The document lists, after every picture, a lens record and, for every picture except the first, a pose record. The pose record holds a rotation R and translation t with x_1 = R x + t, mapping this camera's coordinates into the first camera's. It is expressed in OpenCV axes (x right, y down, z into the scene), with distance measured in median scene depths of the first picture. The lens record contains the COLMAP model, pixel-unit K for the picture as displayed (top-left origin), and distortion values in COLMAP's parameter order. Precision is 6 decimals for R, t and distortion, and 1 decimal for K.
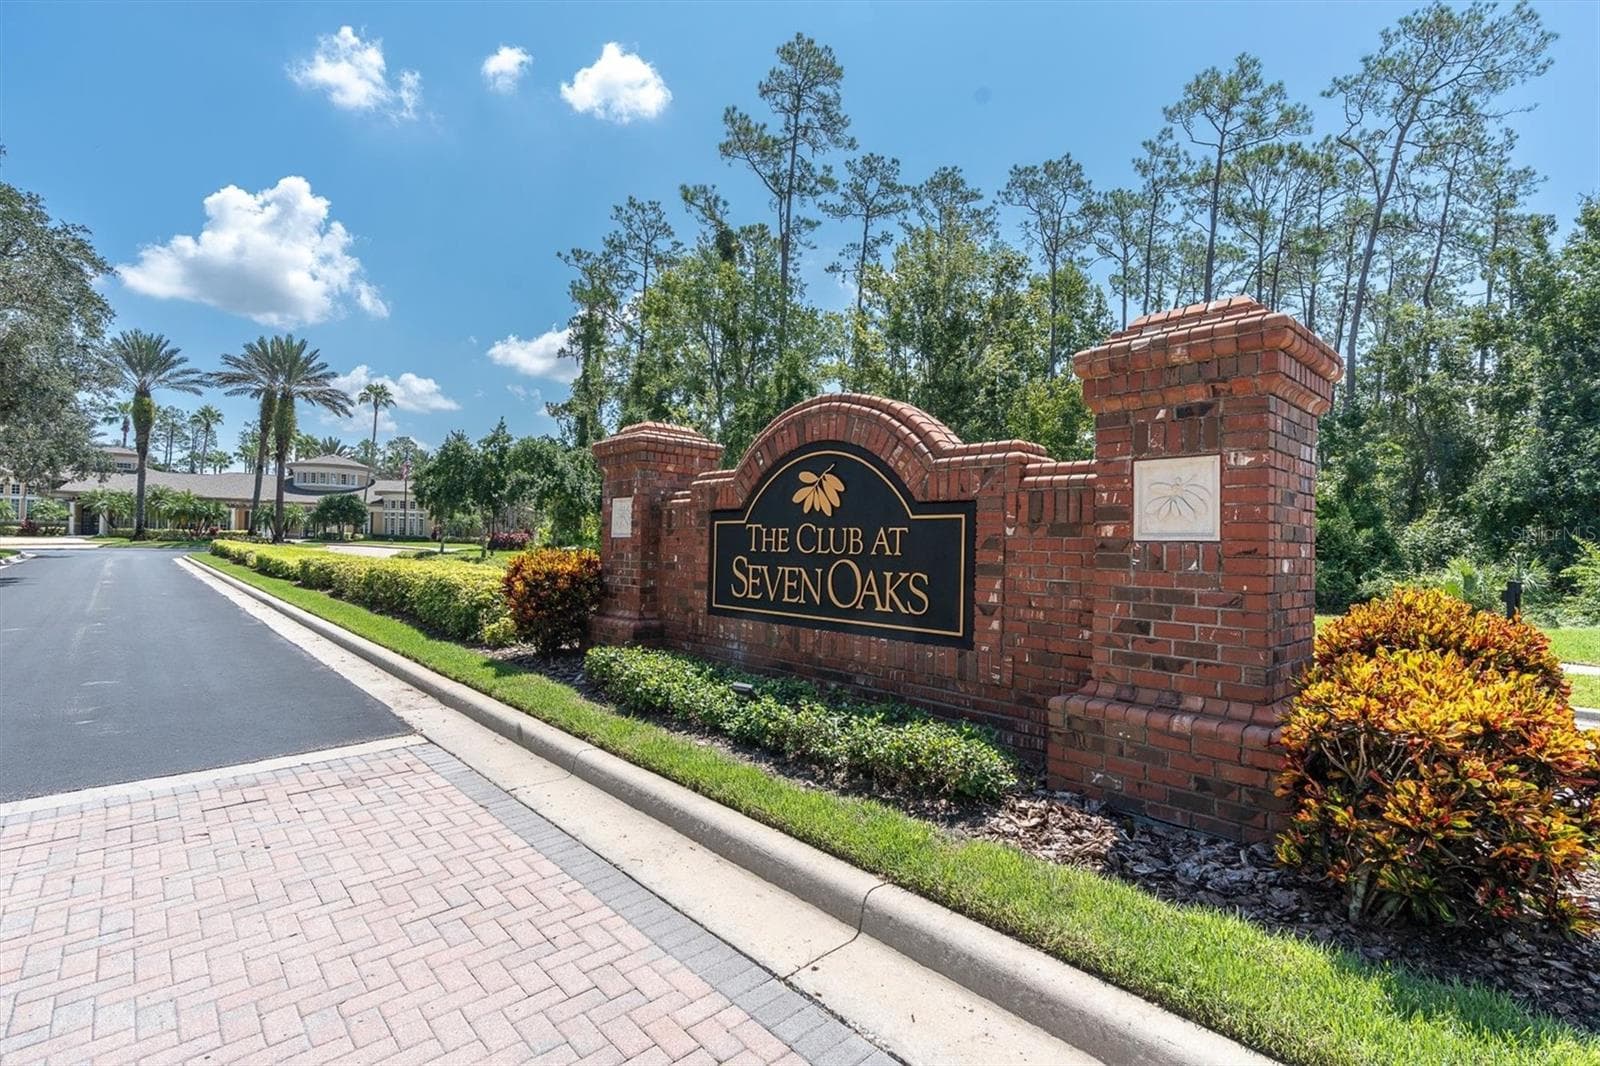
lens RADIAL K [[723.4, 0, 800.0], [0, 723.4, 533.0], [0, 0, 1]] dist [0.001232, 0.000104]
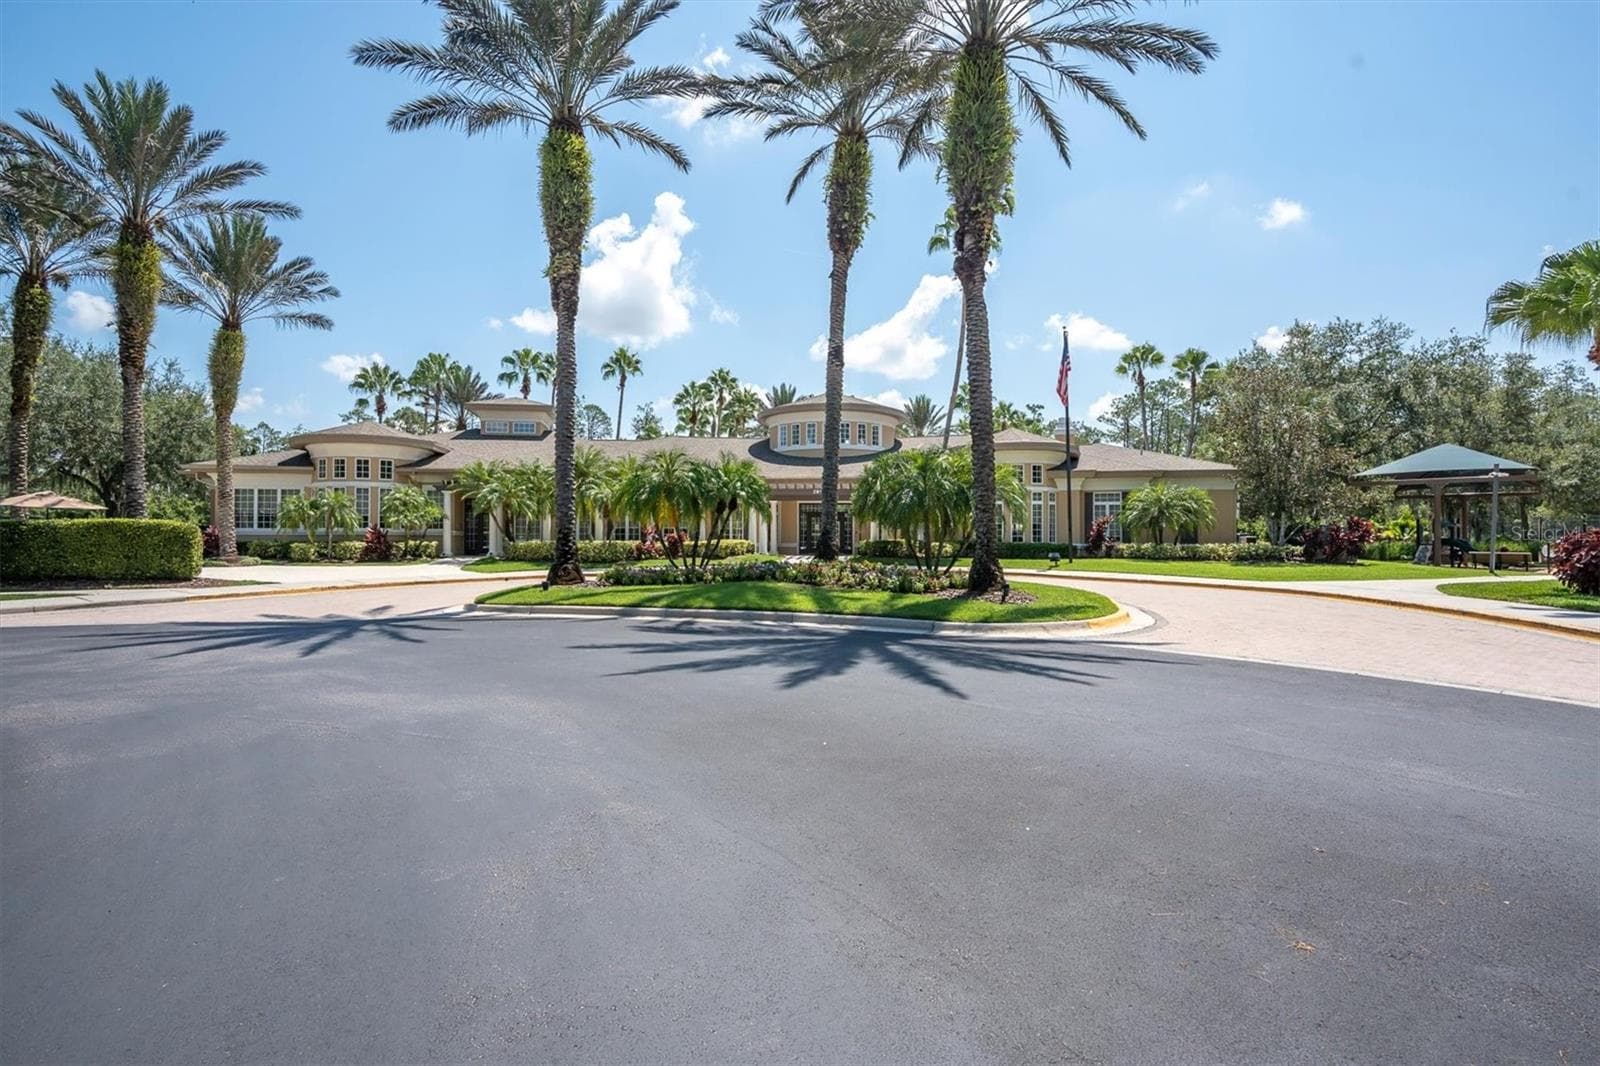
lens RADIAL K [[806.8, 0, 800.0], [0, 806.8, 533.0], [0, 0, 1]] dist [0.002768, 0.001048]
pose [[0.910098, -0.021703, -0.413824, -0.554212], [0.023967, 0.999713, 0.000279, -0.008072], [0.413699, -0.010172, 0.910357, 0.594622]]
